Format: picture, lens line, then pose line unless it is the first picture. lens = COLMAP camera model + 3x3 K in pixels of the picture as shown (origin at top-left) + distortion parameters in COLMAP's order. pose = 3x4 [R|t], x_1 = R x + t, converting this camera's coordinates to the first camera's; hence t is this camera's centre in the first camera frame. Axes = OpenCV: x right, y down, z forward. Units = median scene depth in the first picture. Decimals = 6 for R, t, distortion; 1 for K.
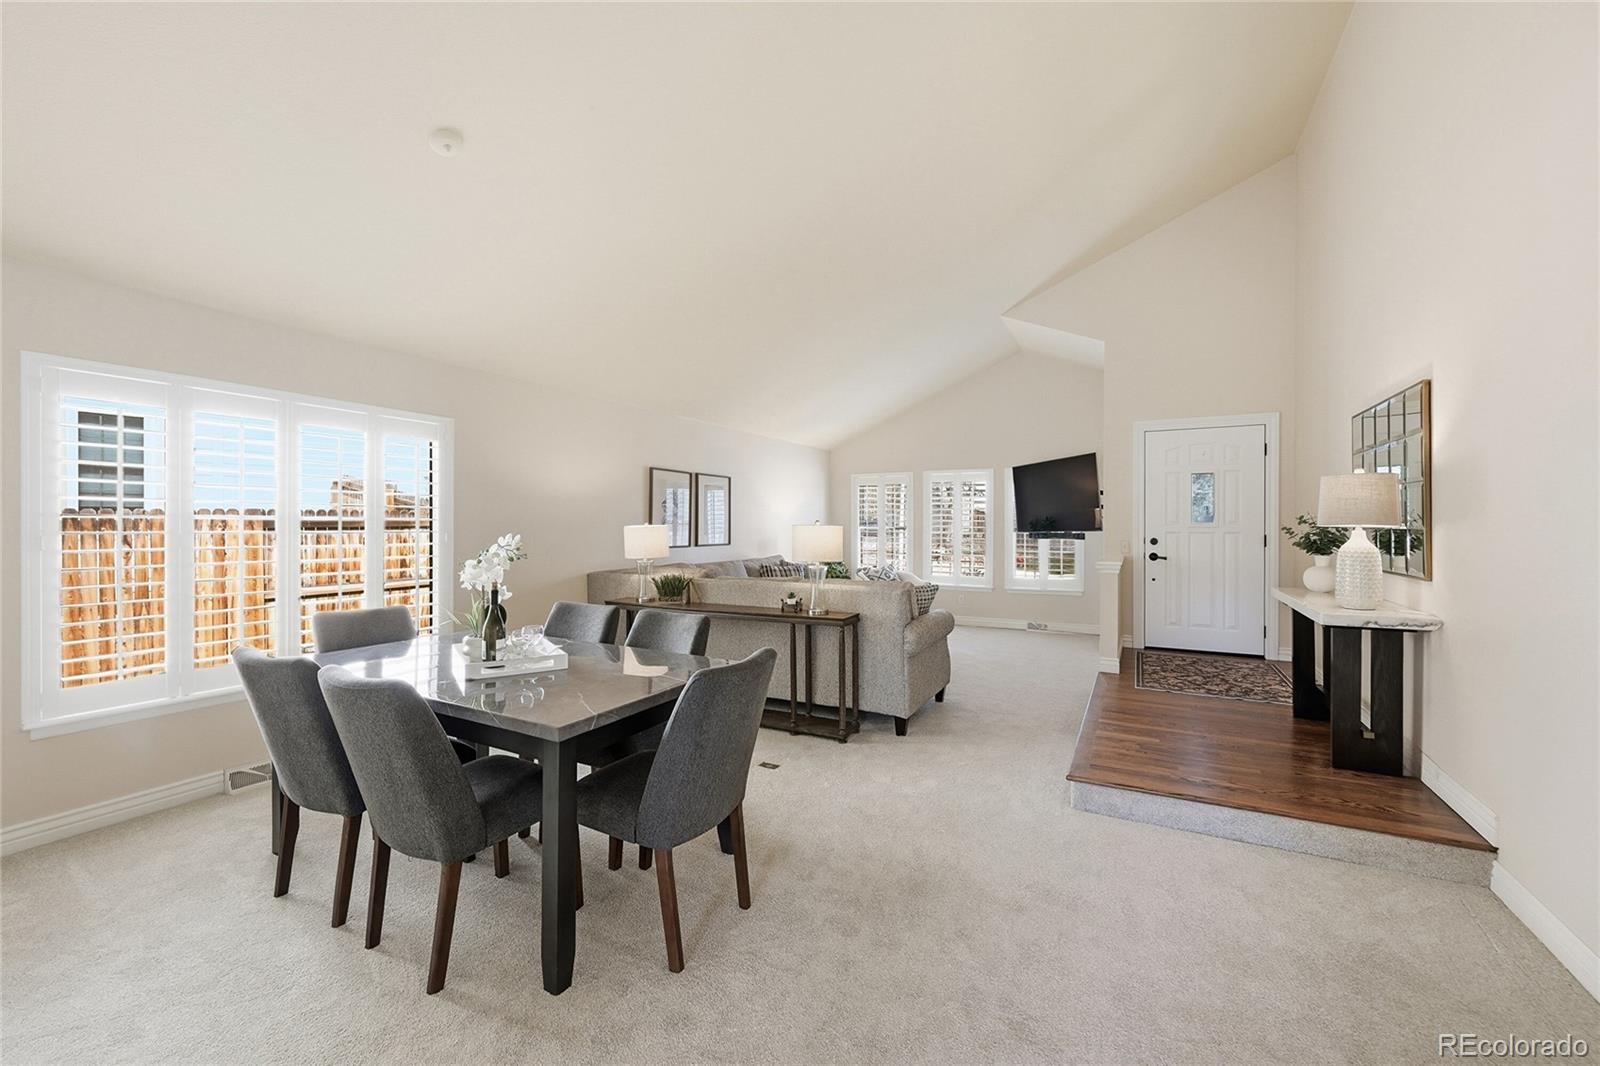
lens RADIAL K [[645.1, 0, 799.5], [0, 645.1, 533.9], [0, 0, 1]] dist [-0.000781, -0.000101]
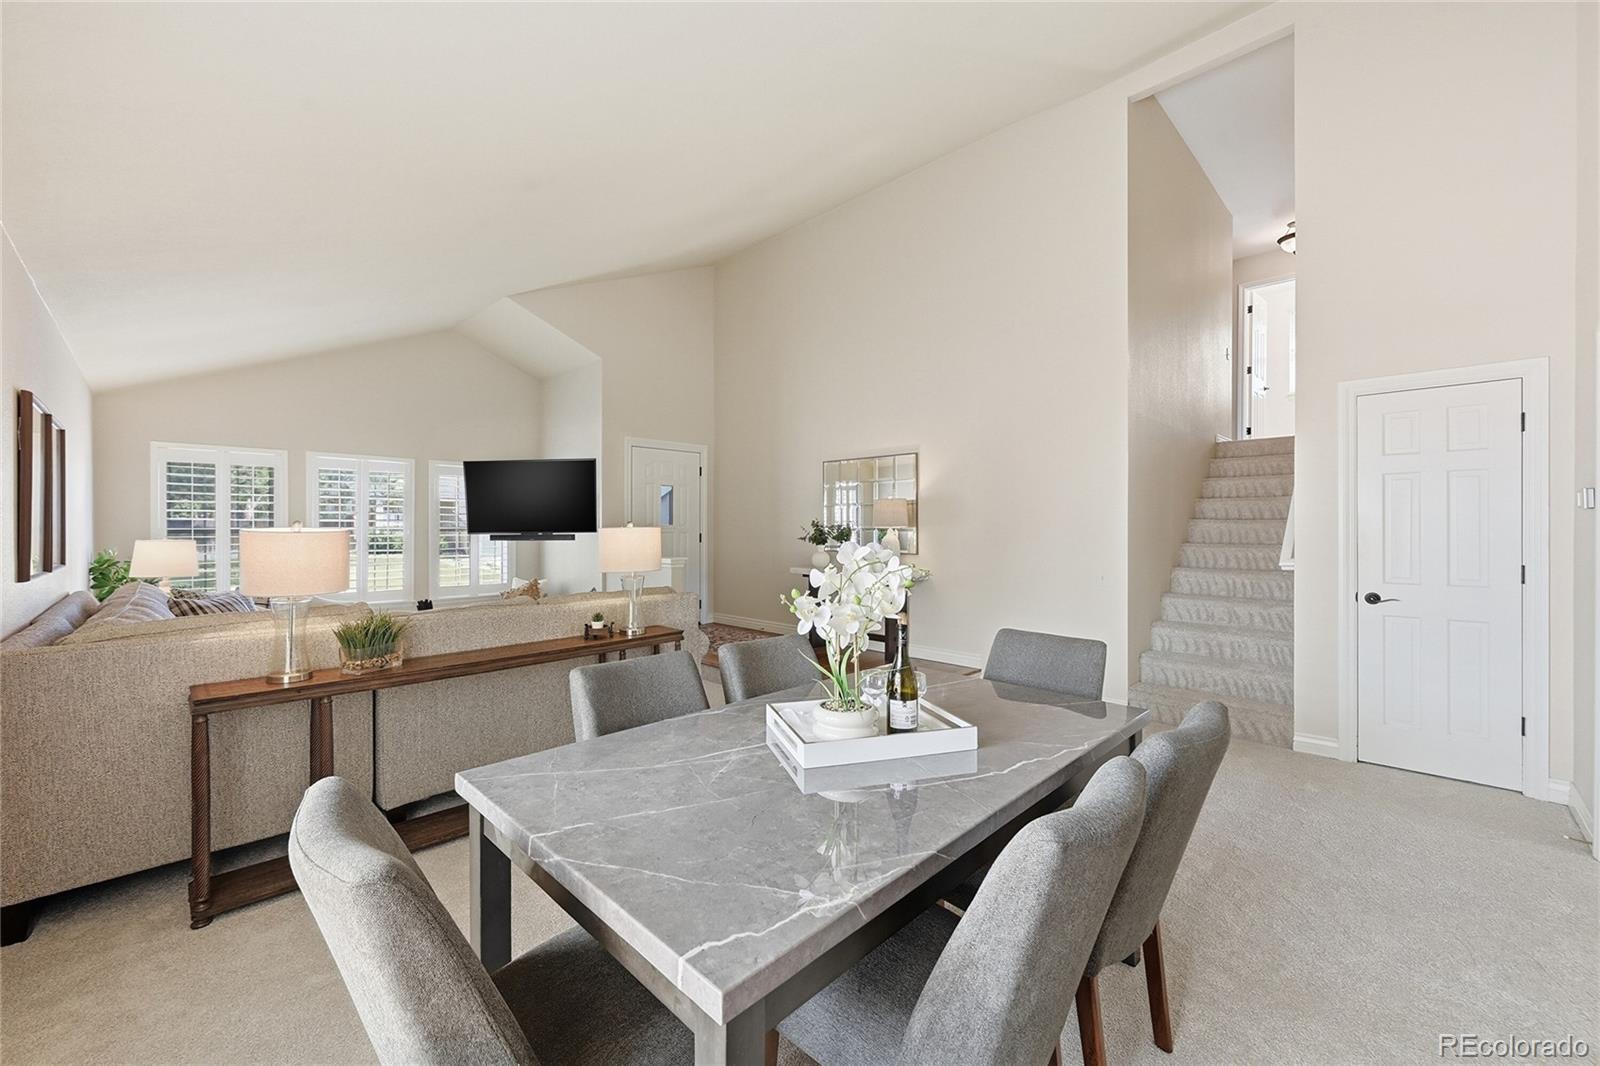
lens RADIAL K [[645.1, 0, 799.6], [0, 645.1, 528.4], [0, 0, 1]] dist [-0.000781, -0.000101]
pose [[0.282296, -0.002943, 0.959323, -0.523204], [0.011509, 0.999934, -0.000319, -0.006728], [-0.959258, 0.011131, 0.282312, 0.411267]]
